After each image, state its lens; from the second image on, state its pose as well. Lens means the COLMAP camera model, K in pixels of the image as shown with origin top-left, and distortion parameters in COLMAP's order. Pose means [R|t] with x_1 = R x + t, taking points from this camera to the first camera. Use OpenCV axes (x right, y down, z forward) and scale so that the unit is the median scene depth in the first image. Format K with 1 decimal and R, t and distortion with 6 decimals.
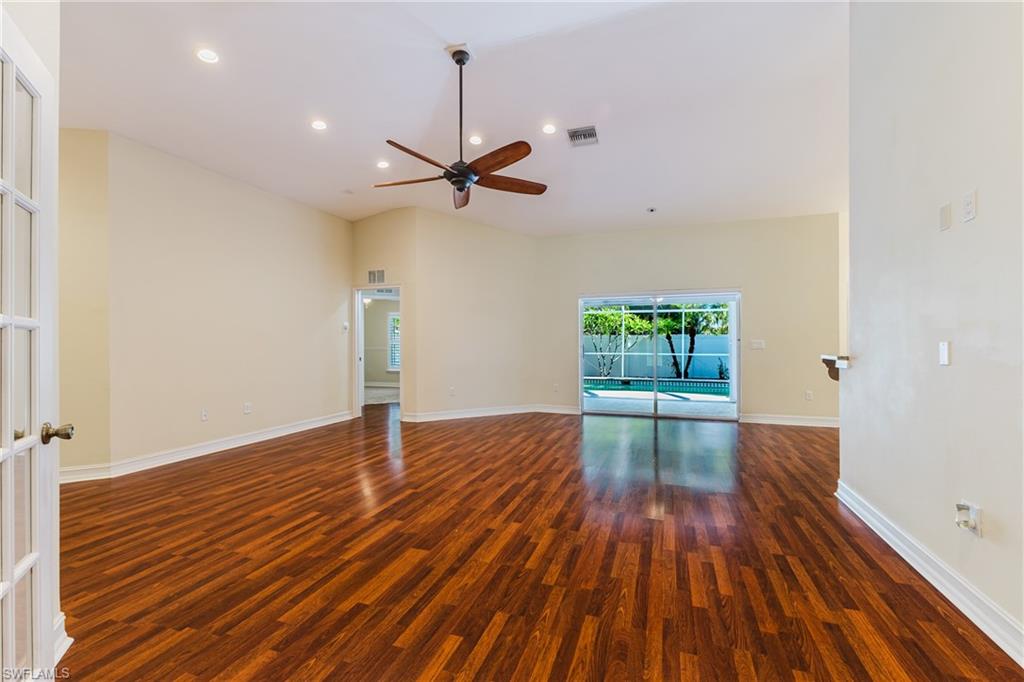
lens RADIAL K [[440.6, 0, 515.1], [0, 440.6, 341.6], [0, 0, 1]] dist [0.021529, -0.008746]
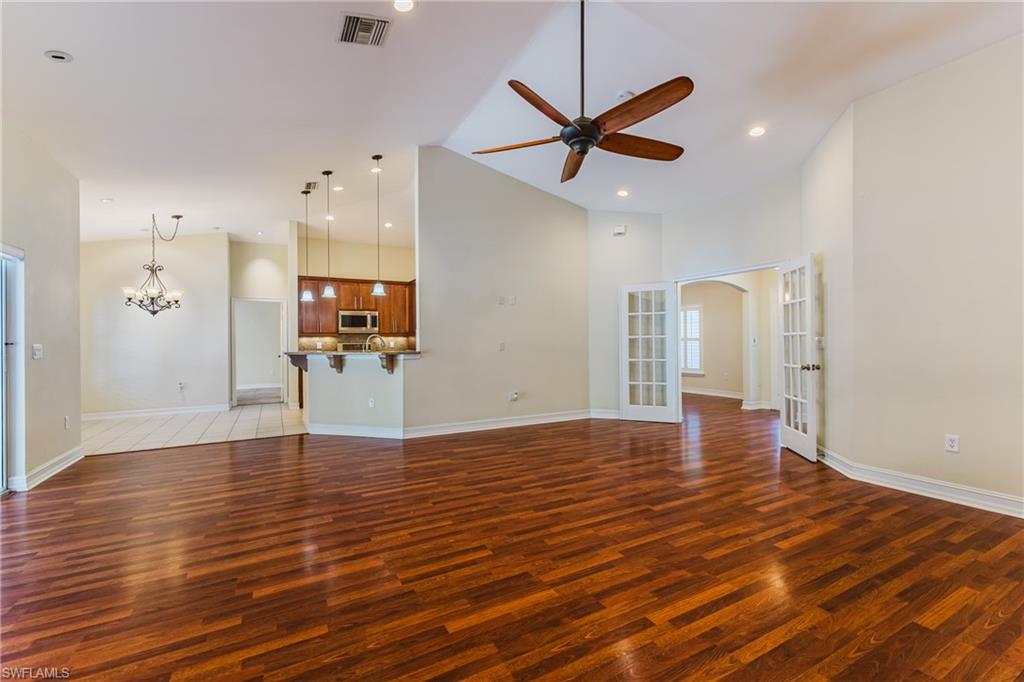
lens RADIAL K [[440.6, 0, 515.1], [0, 440.6, 341.6], [0, 0, 1]] dist [0.021529, -0.008746]
pose [[-0.744495, 0.013147, 0.667498, -0.729046], [0.011904, 0.999909, -0.006417, 0.009234], [-0.667522, 0.003168, -0.744584, 2.163856]]
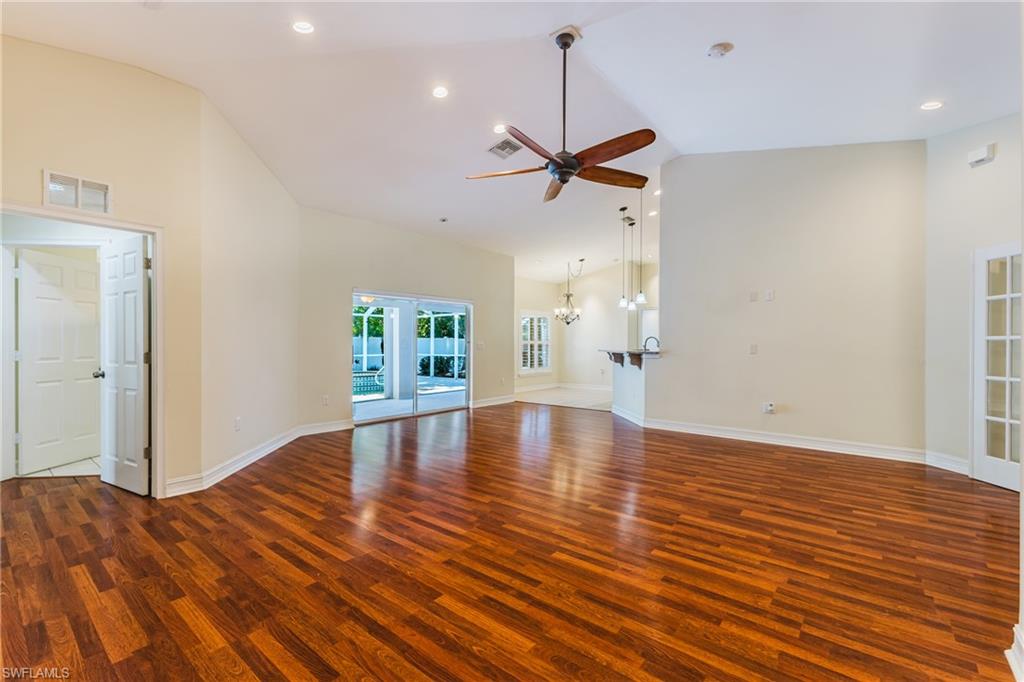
lens RADIAL K [[440.6, 0, 515.1], [0, 440.6, 341.6], [0, 0, 1]] dist [0.021529, -0.008746]
pose [[0.337844, 0.009307, 0.941156, -1.344124], [-0.005142, 0.999954, -0.008043, 0.007370], [-0.941188, -0.002122, 0.337877, 0.994723]]
